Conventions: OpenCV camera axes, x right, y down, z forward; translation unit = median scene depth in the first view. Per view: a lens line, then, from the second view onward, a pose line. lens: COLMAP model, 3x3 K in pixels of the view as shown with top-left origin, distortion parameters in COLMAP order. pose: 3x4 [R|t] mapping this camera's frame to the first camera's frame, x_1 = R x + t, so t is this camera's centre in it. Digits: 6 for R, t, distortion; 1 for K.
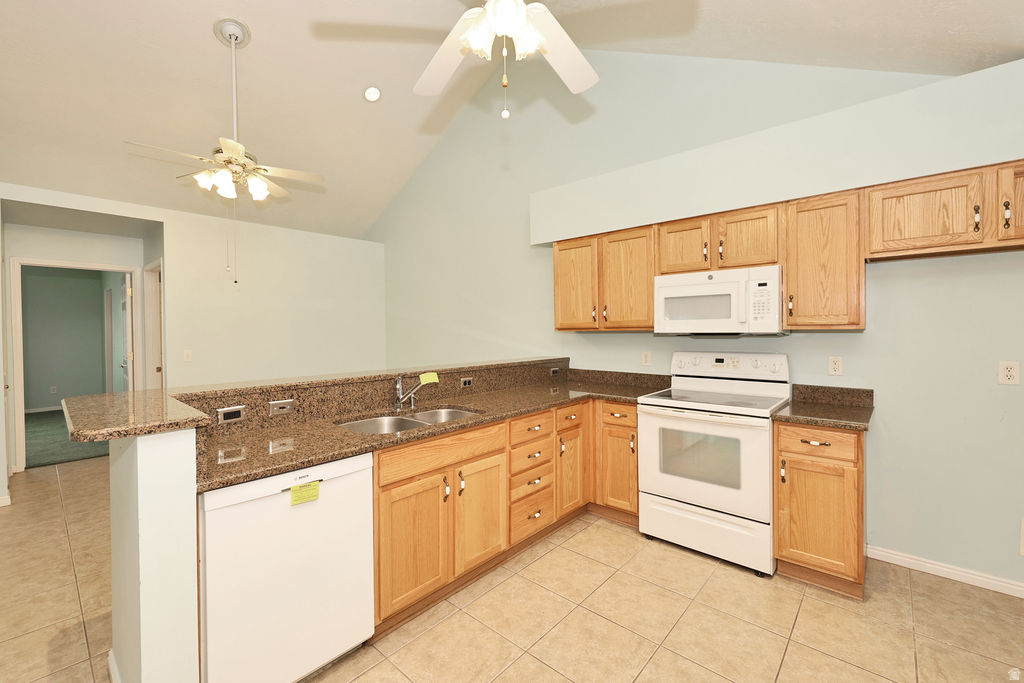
lens RADIAL K [[431.6, 0, 510.3], [0, 431.6, 335.6], [0, 0, 1]] dist [-0.004271, 0.000298]
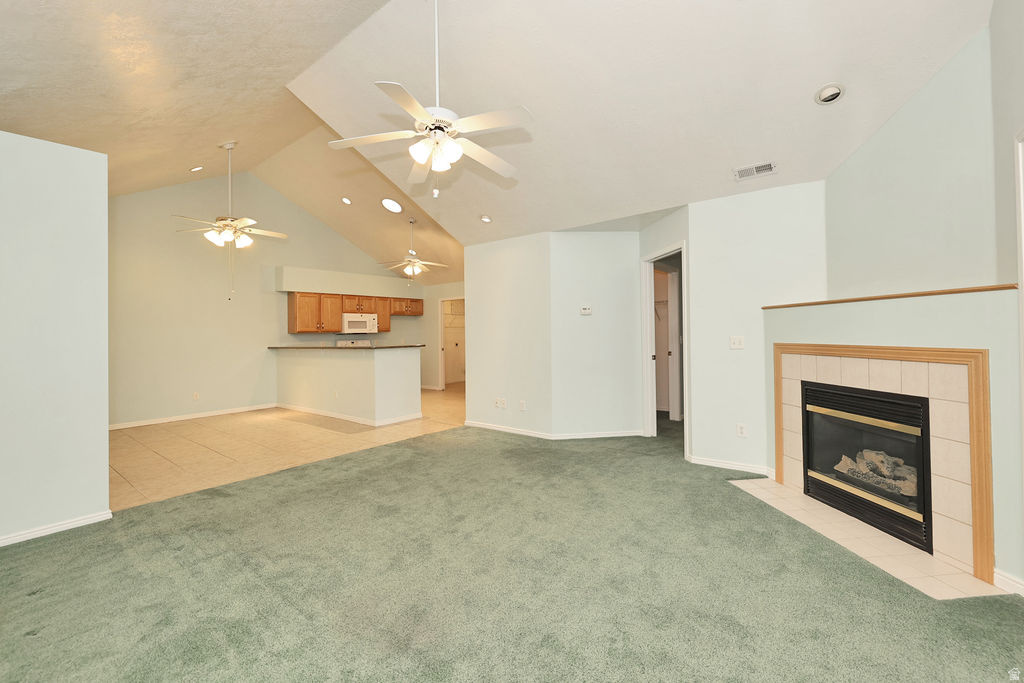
lens RADIAL K [[431.6, 0, 521.4], [0, 431.6, 330.1], [0, 0, 1]] dist [-0.004271, 0.000298]
pose [[-0.069795, 0.018768, 0.997385, -3.011917], [0.036846, 0.999189, -0.016224, 0.072445], [-0.996881, 0.035618, -0.070430, 0.050233]]
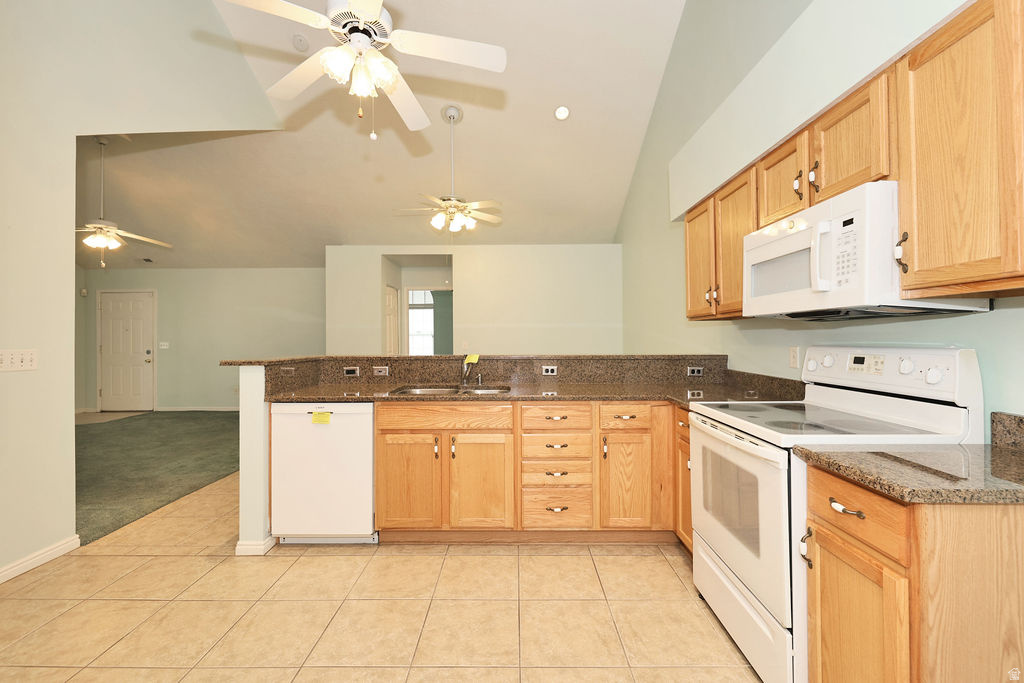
lens RADIAL K [[431.6, 0, 513.6], [0, 431.6, 337.2], [0, 0, 1]] dist [-0.004271, 0.000298]
pose [[0.656812, 0.004387, -0.754041, 0.724083], [-0.012155, 0.999915, -0.004770, 0.041050], [0.753956, 0.012298, 0.656810, 0.299118]]
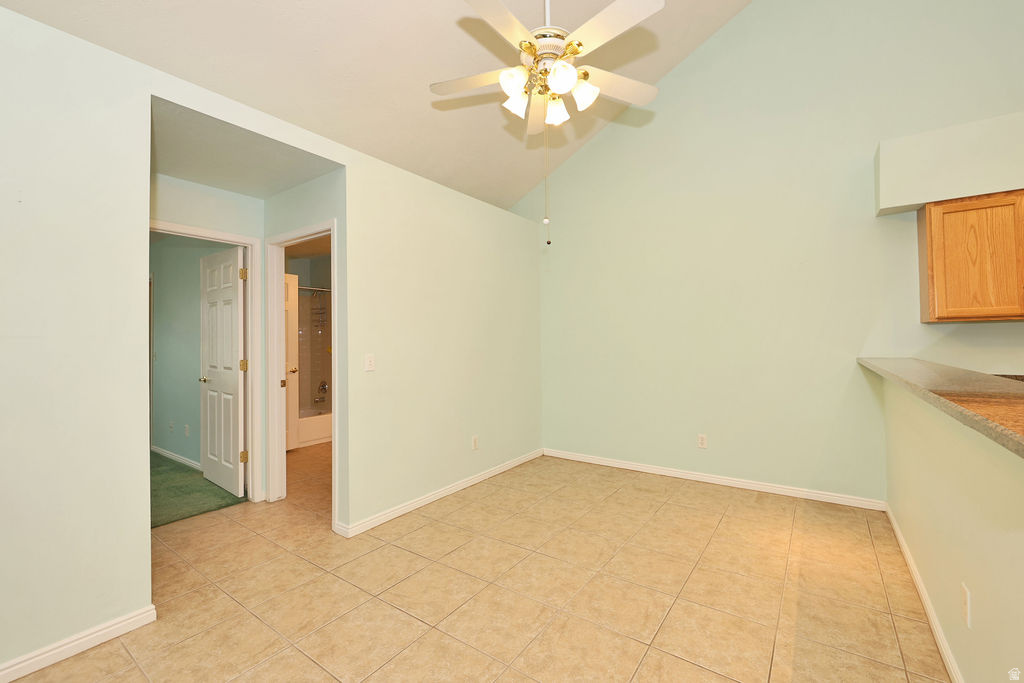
lens RADIAL K [[431.6, 0, 506.5], [0, 431.6, 330.3], [0, 0, 1]] dist [-0.004271, 0.000298]
pose [[0.995368, 0.001307, 0.096131, -0.996500], [0.002707, 0.999130, -0.041608, 0.047559], [-0.096101, 0.041676, 0.994499, 0.480304]]
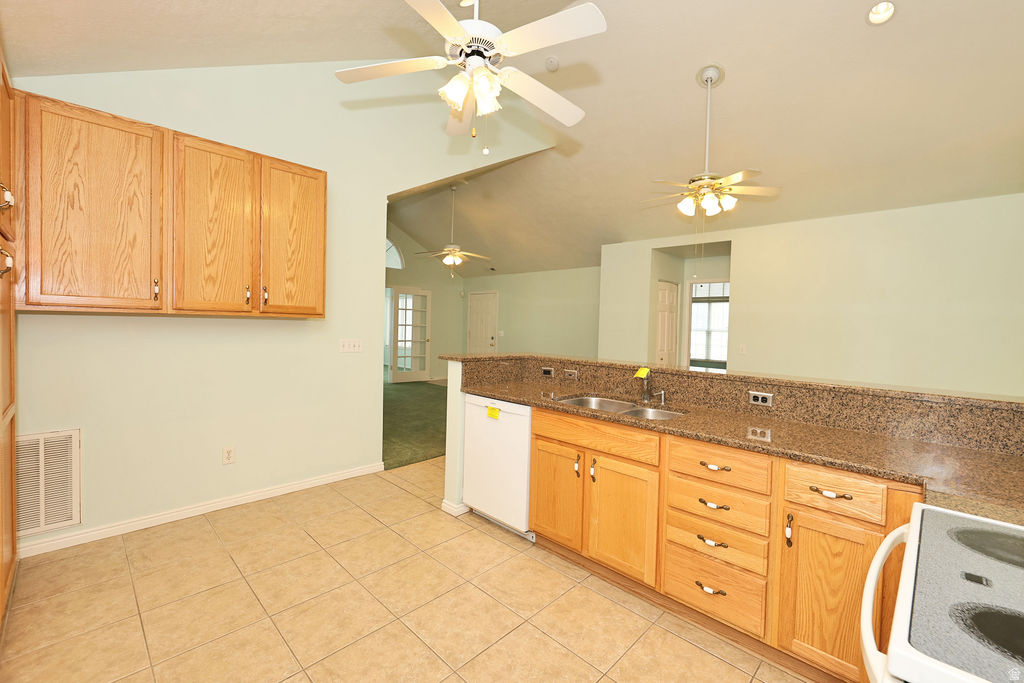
lens RADIAL K [[431.6, 0, 509.1], [0, 431.6, 336.2], [0, 0, 1]] dist [-0.004271, 0.000298]
pose [[-0.057686, 0.035158, -0.997715, 0.776726], [-0.042326, 0.998395, 0.037630, -0.010153], [0.997437, 0.044400, -0.056106, 0.704361]]
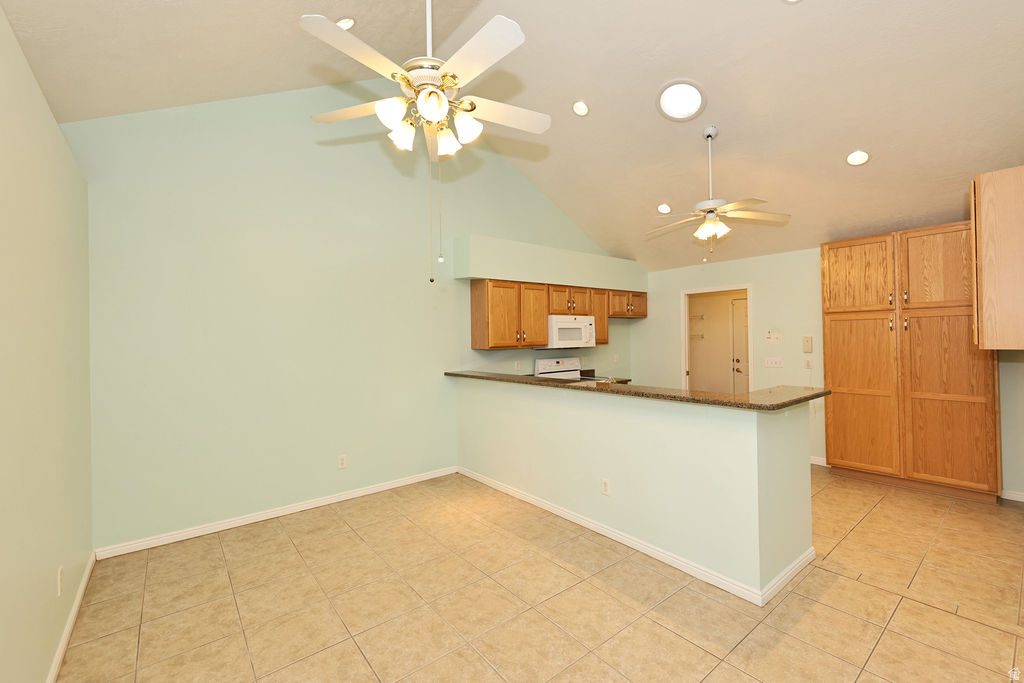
lens RADIAL K [[431.6, 0, 516.8], [0, 431.6, 336.0], [0, 0, 1]] dist [-0.004271, 0.000298]
pose [[0.159691, 0.011235, 0.987103, -1.604557], [0.029842, 0.999423, -0.016203, -0.036907], [-0.986716, 0.032044, 0.159264, 1.021673]]
